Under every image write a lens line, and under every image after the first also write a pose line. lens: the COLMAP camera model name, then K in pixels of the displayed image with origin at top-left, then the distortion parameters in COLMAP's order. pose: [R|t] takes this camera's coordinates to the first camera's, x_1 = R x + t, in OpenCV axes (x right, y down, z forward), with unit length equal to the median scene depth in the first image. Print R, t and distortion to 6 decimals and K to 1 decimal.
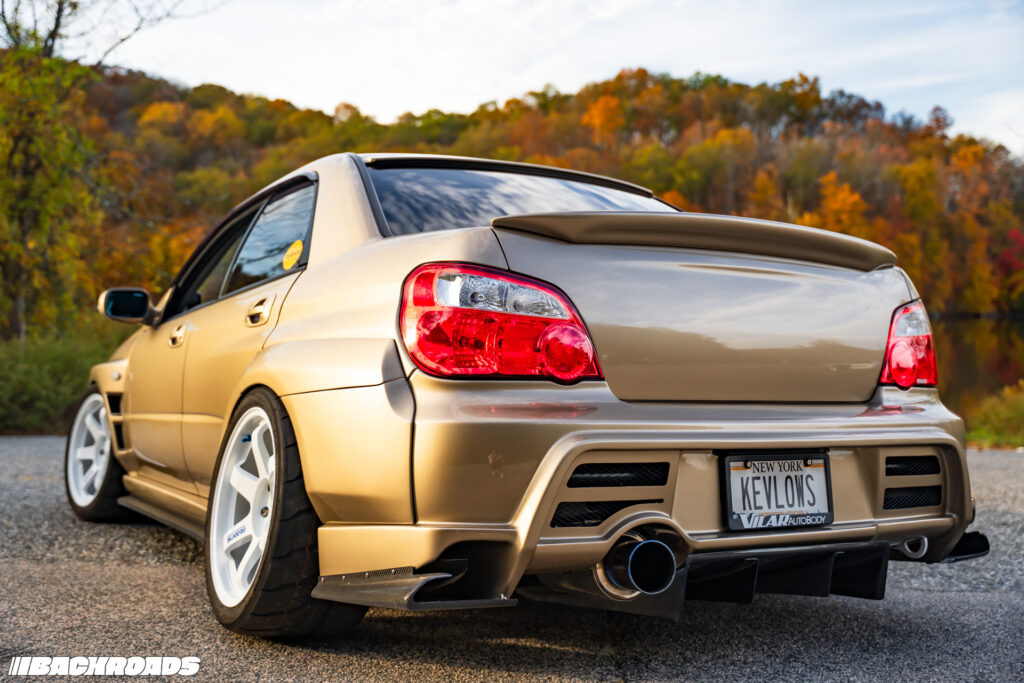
lens RADIAL K [[1111.3, 0, 507.7], [0, 1111.3, 331.8], [0, 0, 1]] dist [0.055295, 0.000000]
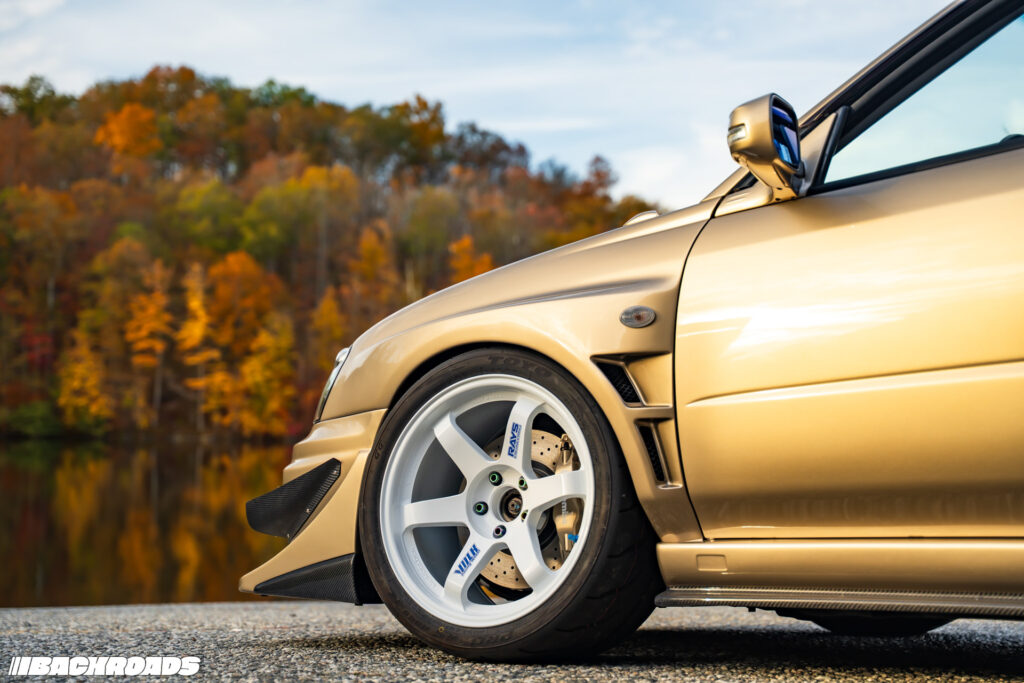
lens RADIAL K [[1662.1, 0, 556.9], [0, 1662.1, 326.9], [0, 0, 1]] dist [0.109998, 0.000000]
pose [[0.940682, 0.030321, 0.337931, -0.581439], [-0.001978, 0.996472, -0.083905, 0.094810], [-0.339283, 0.078260, 0.937423, 0.380999]]
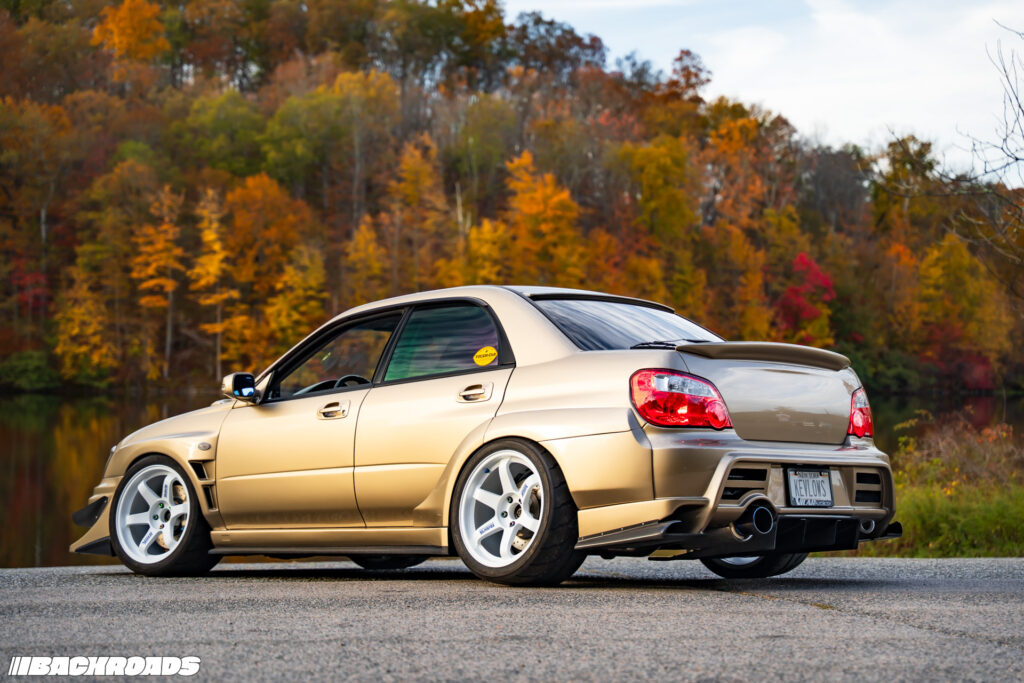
lens RADIAL K [[1986.1, 0, 537.1], [0, 1986.1, 327.0], [0, 0, 1]] dist [0.262391, 0.000000]
pose [[0.957907, 0.009777, 0.286911, -0.598829], [0.003786, 0.998903, -0.046679, 0.013056], [-0.287053, 0.045801, 0.956819, -1.083934]]
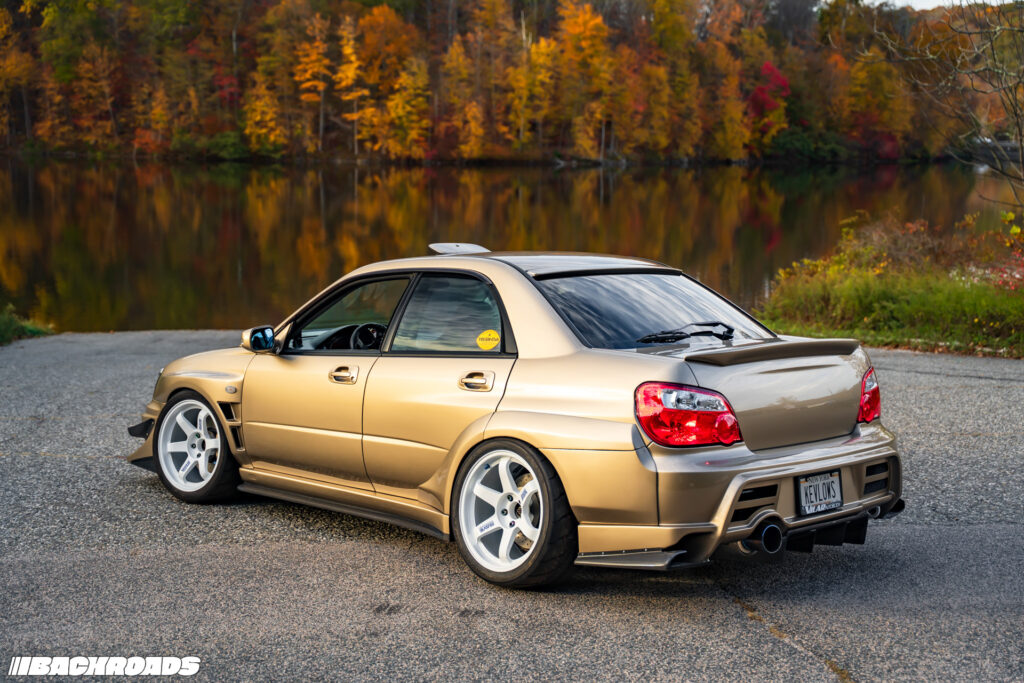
lens RADIAL K [[1367.3, 0, 520.1], [0, 1367.3, 347.2], [0, 0, 1]] dist [0.070681, 0.000000]
pose [[0.969101, -0.029283, 0.244920, -0.396219], [-0.000983, 0.992462, 0.122548, -0.187325], [-0.246663, -0.119002, 0.961767, -0.519315]]
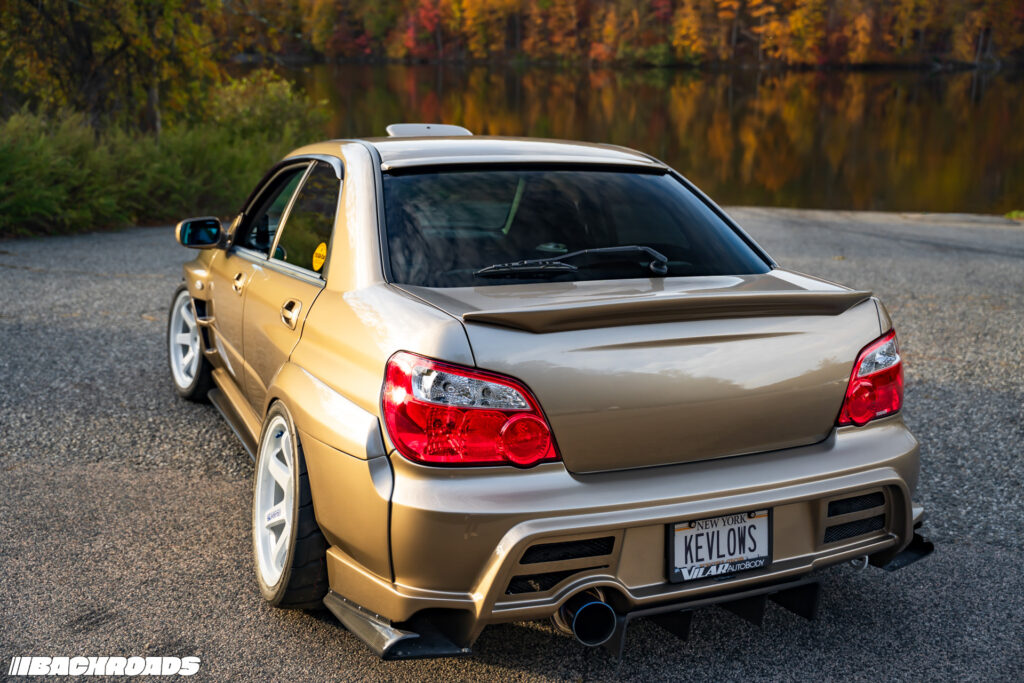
lens RADIAL K [[1035.7, 0, 512.5], [0, 1035.7, 342.3], [0, 0, 1]] dist [0.038394, 0.000000]
pose [[0.994943, 0.027472, -0.096606, 0.064797], [-0.003038, 0.969654, 0.244461, -0.157304], [0.100391, -0.242932, 0.964835, 0.005436]]
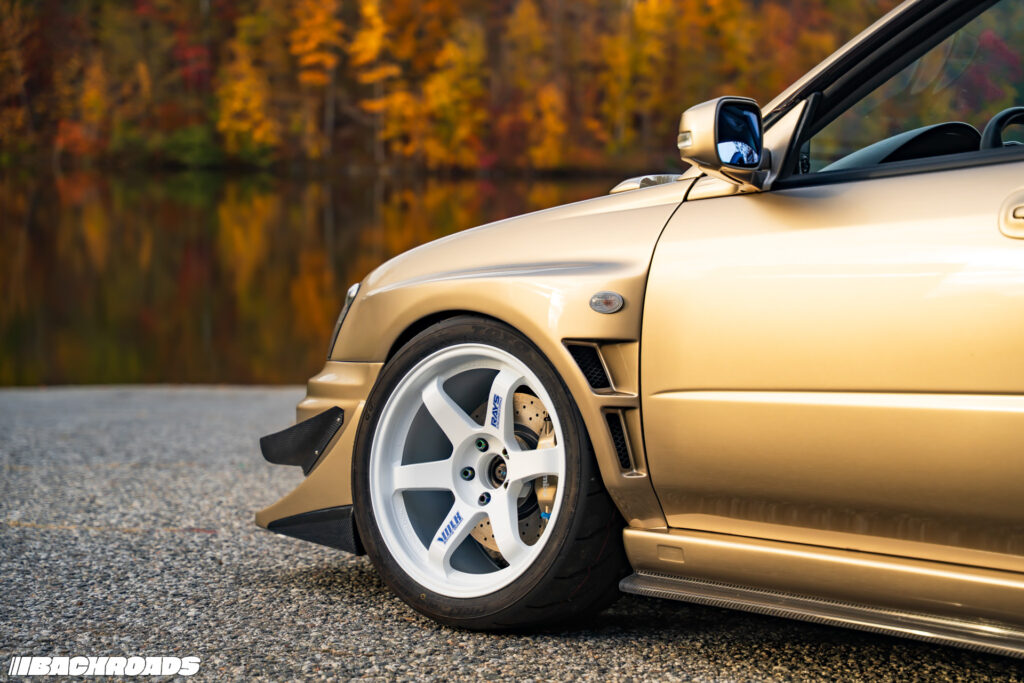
lens RADIAL K [[1986.1, 0, 519.7], [0, 1986.1, 343.5], [0, 0, 1]] dist [0.262391, 0.000000]
pose [[0.978998, -0.007427, 0.203735, -0.522166], [-0.007196, 0.997455, 0.070942, 0.000494], [-0.203743, -0.070918, 0.976452, 0.242110]]
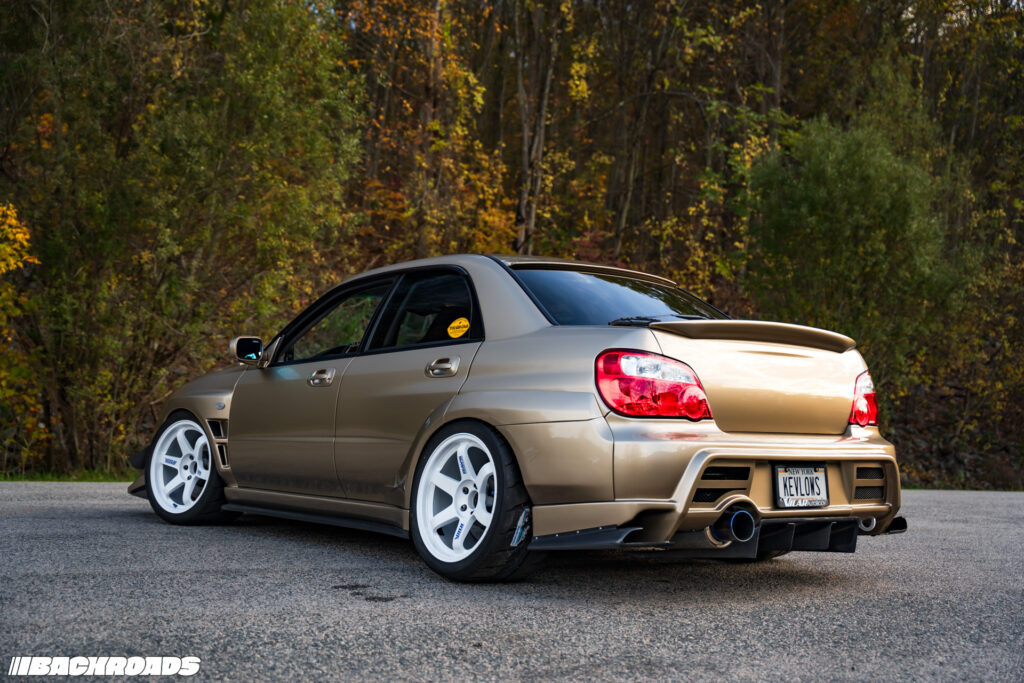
lens RADIAL K [[1299.4, 0, 521.1], [0, 1299.4, 313.9], [0, 0, 1]] dist [0.024858, 0.000000]
pose [[0.984536, 0.029037, 0.172759, -0.265184], [-0.023928, 0.999215, -0.031583, -0.022971], [-0.173541, 0.026961, 0.984458, -0.443139]]
